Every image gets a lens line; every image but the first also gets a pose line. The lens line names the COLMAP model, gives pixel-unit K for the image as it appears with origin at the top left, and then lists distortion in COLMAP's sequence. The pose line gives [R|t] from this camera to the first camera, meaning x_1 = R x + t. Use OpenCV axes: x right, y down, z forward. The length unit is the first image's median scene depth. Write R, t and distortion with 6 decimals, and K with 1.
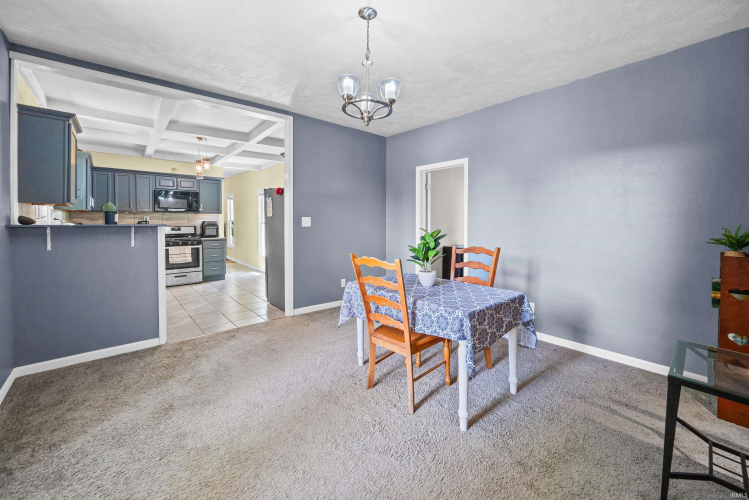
lens RADIAL K [[302.6, 0, 373.8], [0, 302.6, 221.1], [0, 0, 1]] dist [-0.000492, -0.000014]
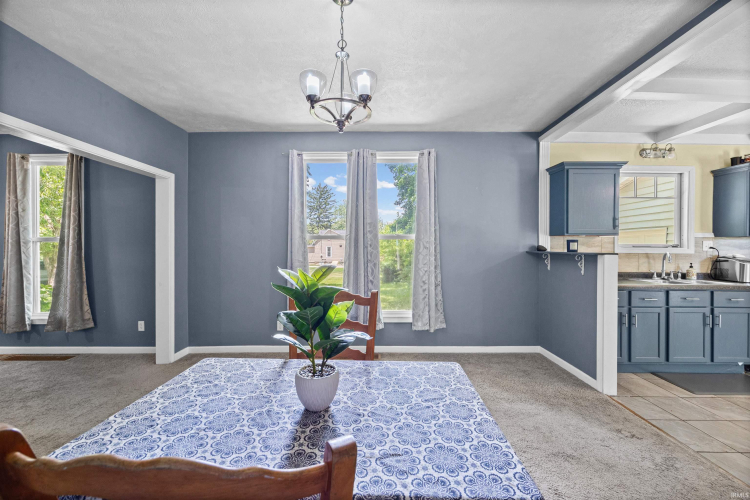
lens RADIAL K [[285.3, 0, 376.1], [0, 285.3, 241.2], [0, 0, 1]] dist [-0.001141, -0.000202]
pose [[-0.652852, -0.025699, -0.757049, 0.169250], [-0.005081, 0.999550, -0.029549, 0.002778], [0.757468, -0.015444, -0.652689, 0.521699]]
